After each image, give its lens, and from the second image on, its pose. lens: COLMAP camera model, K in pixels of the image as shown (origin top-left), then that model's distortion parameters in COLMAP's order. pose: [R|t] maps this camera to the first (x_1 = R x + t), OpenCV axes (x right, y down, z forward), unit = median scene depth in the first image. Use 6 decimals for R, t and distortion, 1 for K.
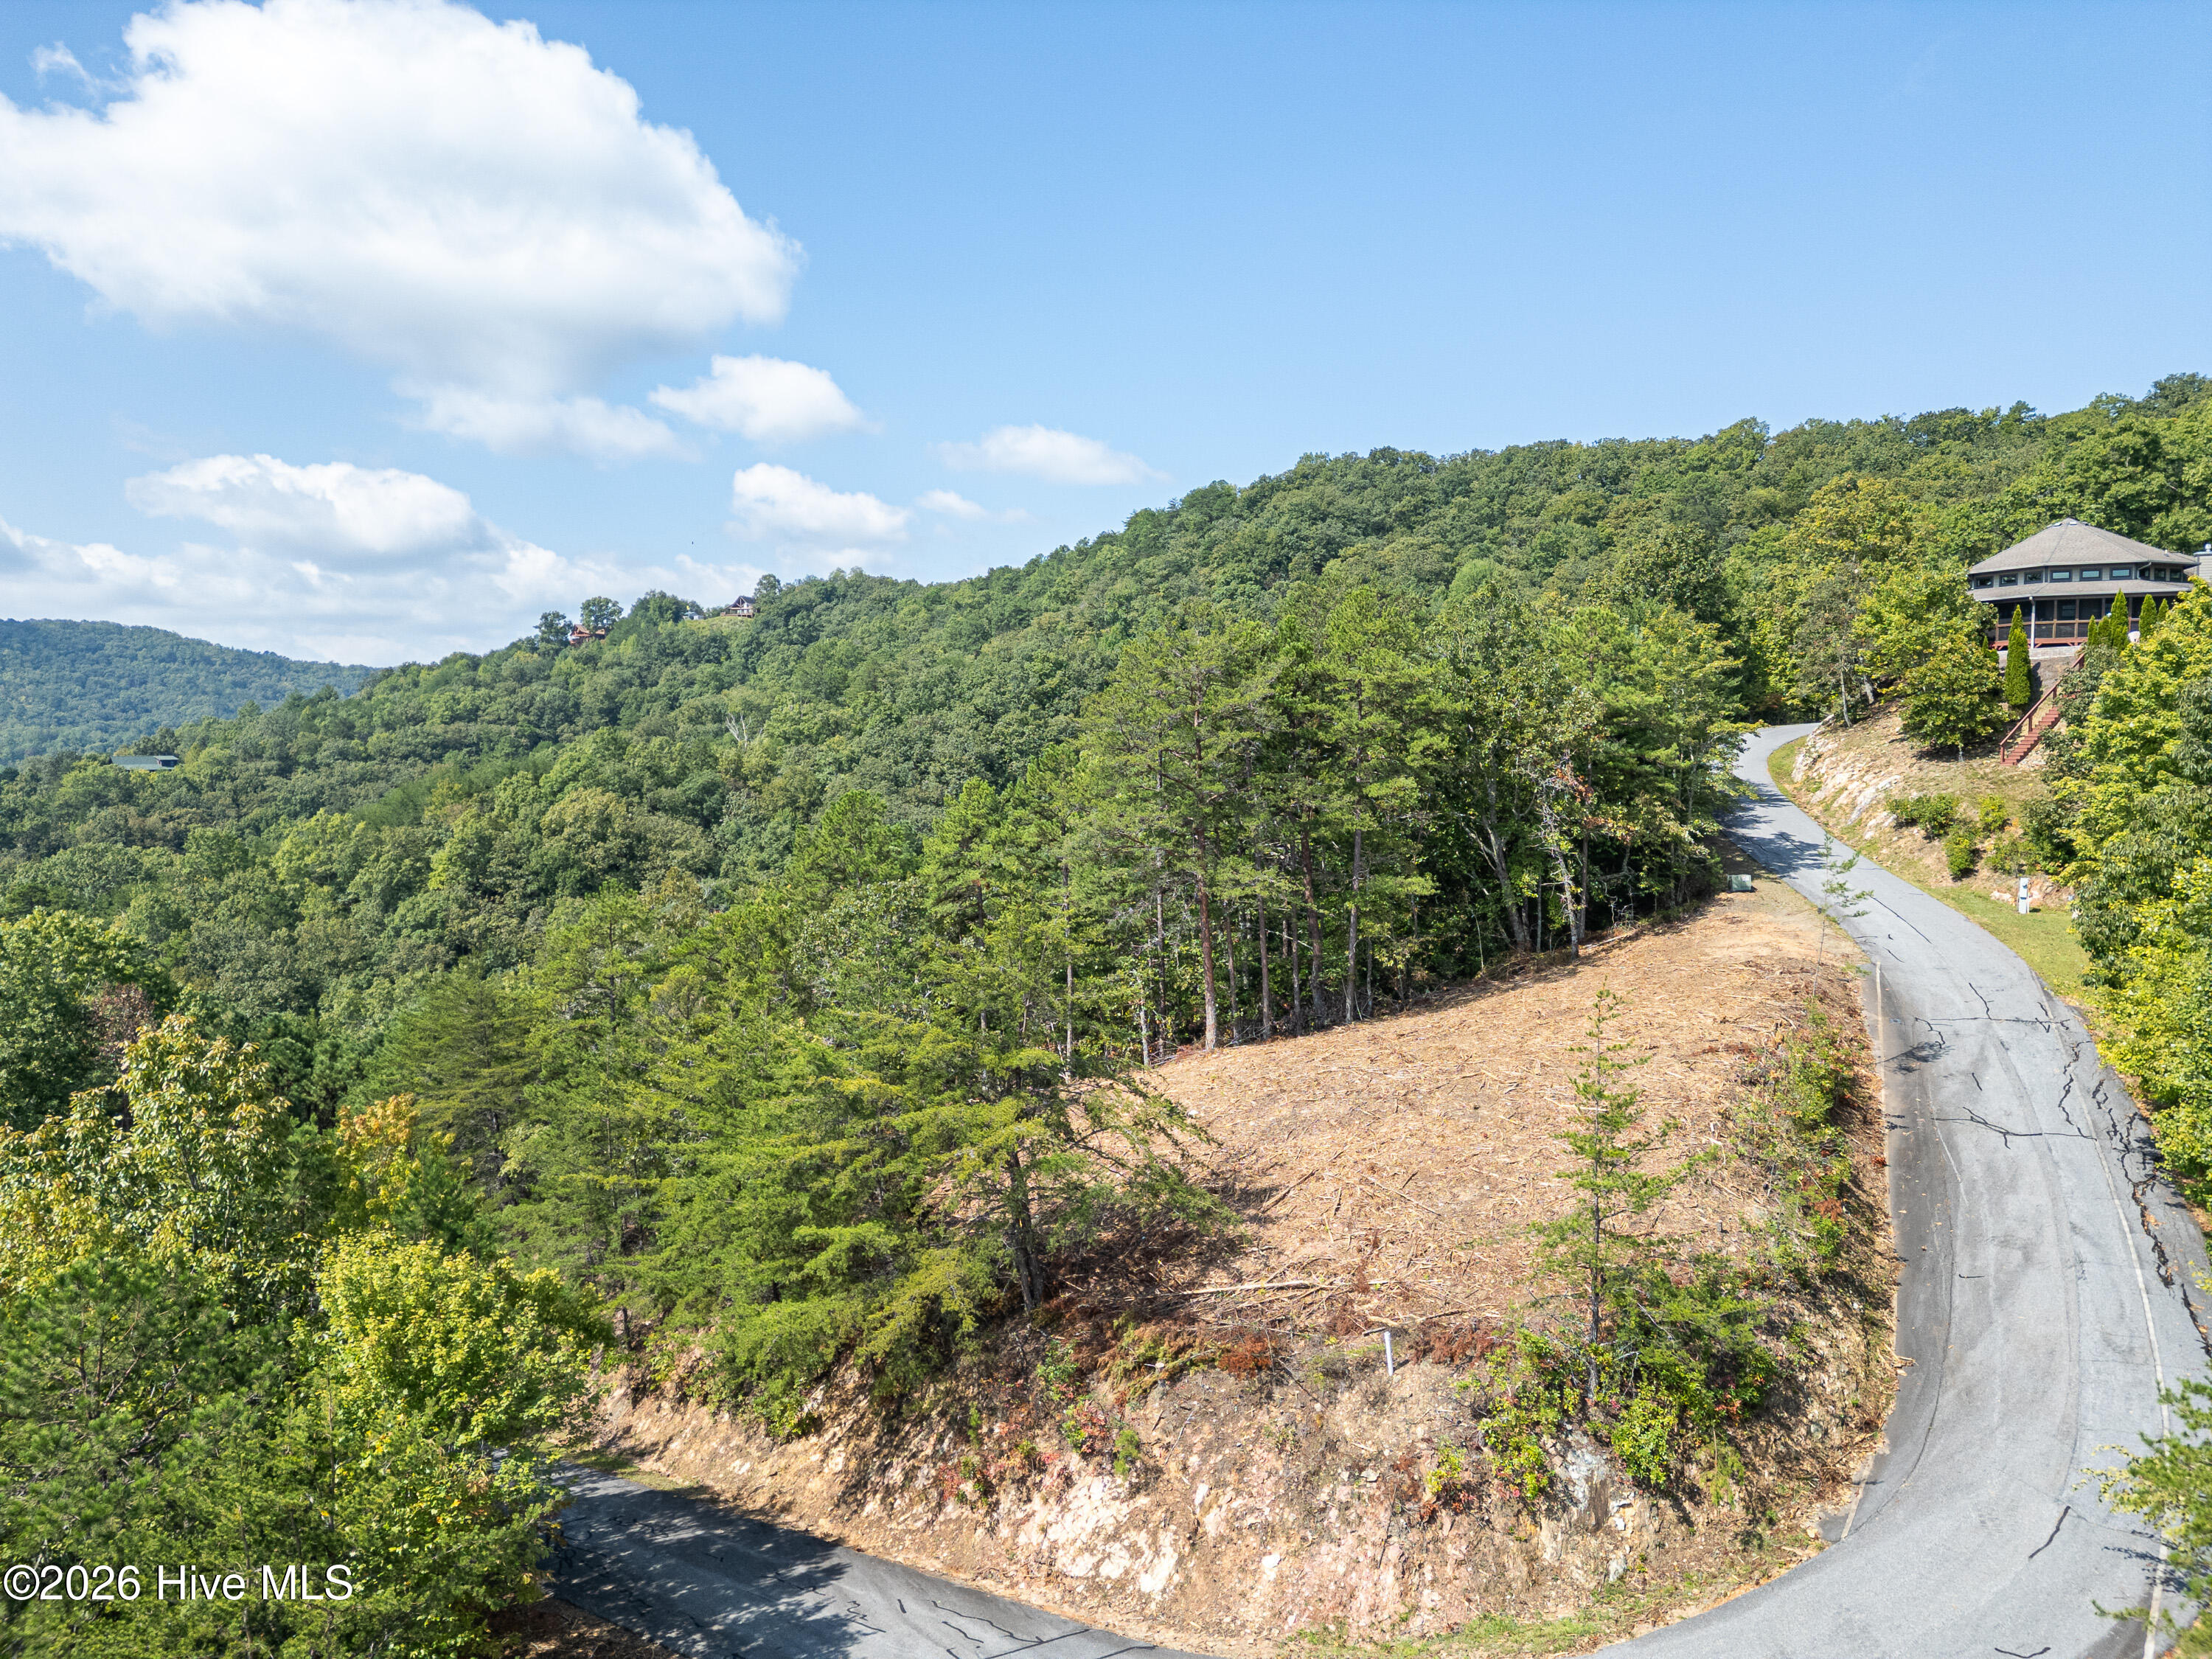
lens RADIAL K [[1560.9, 0, 1102.8], [0, 1560.9, 822.6], [0, 0, 1]] dist [0.079621, -0.068383]
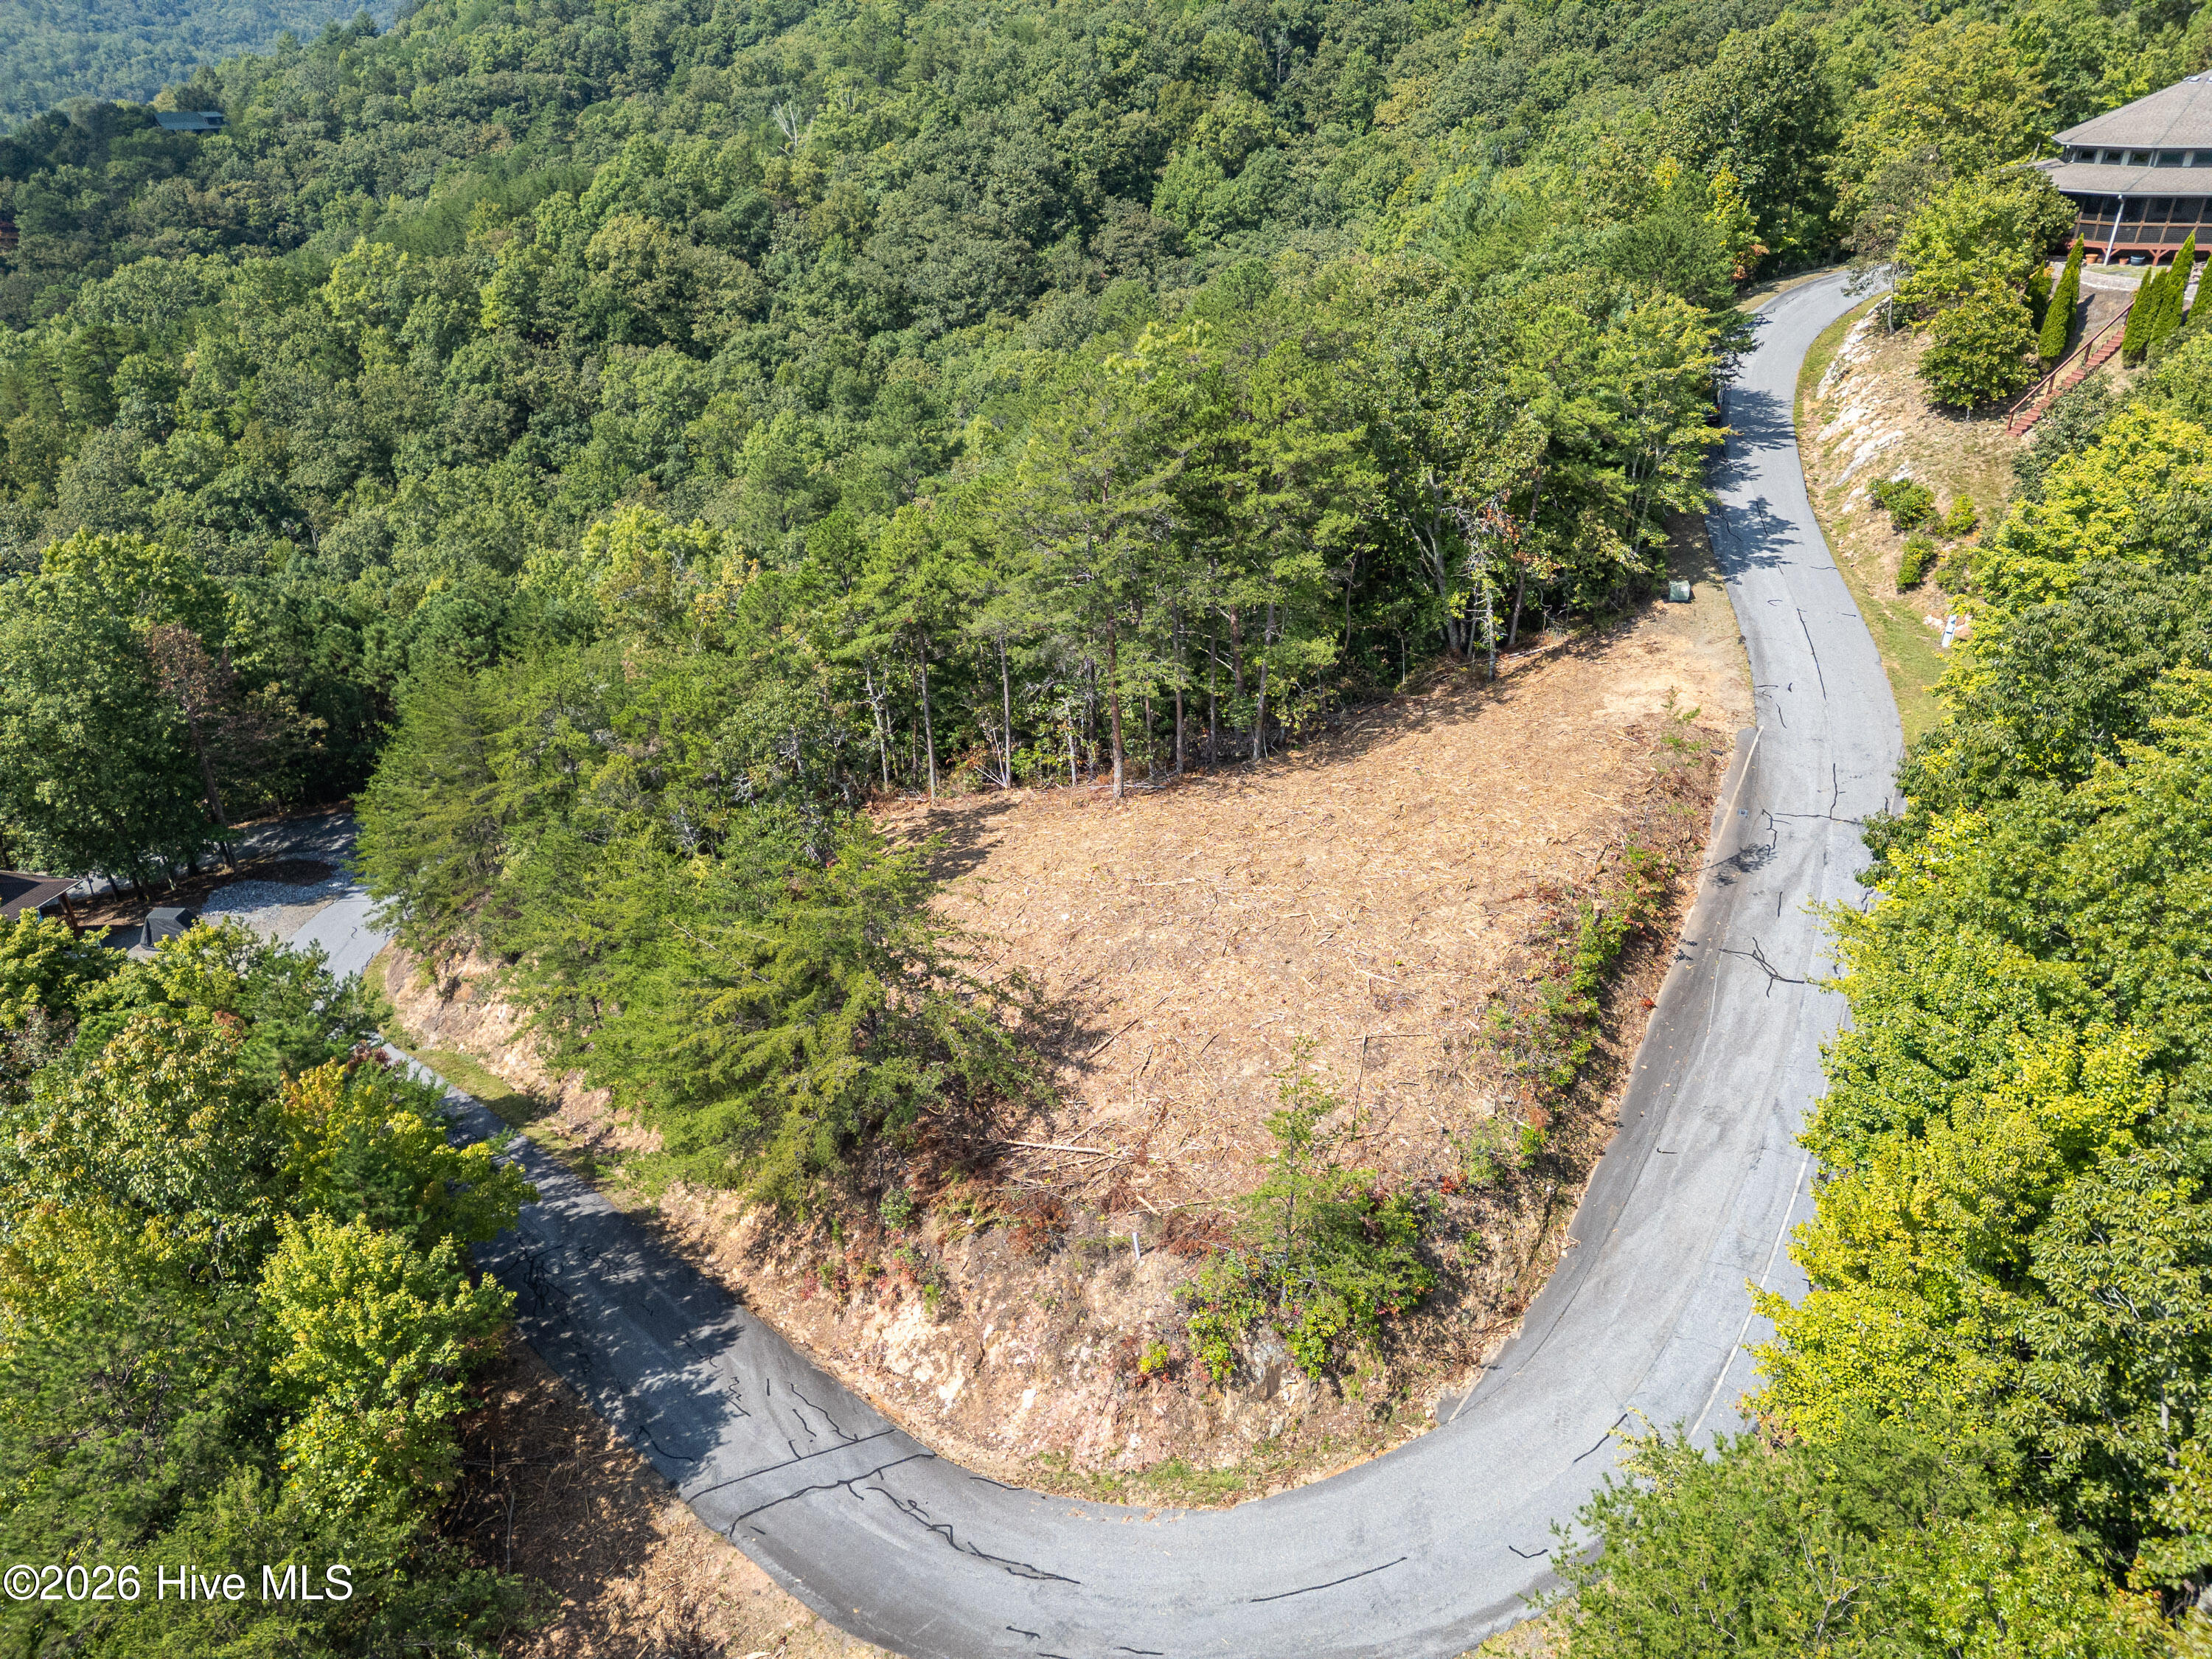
lens RADIAL K [[1561.4, 0, 1098.0], [0, 1561.4, 823.9], [0, 0, 1]] dist [0.091797, -0.091490]
pose [[0.997202, 0.033811, -0.066665, 0.124447], [-0.004354, 0.916609, 0.399760, -0.265750], [0.074622, -0.398351, 0.914192, -0.010159]]
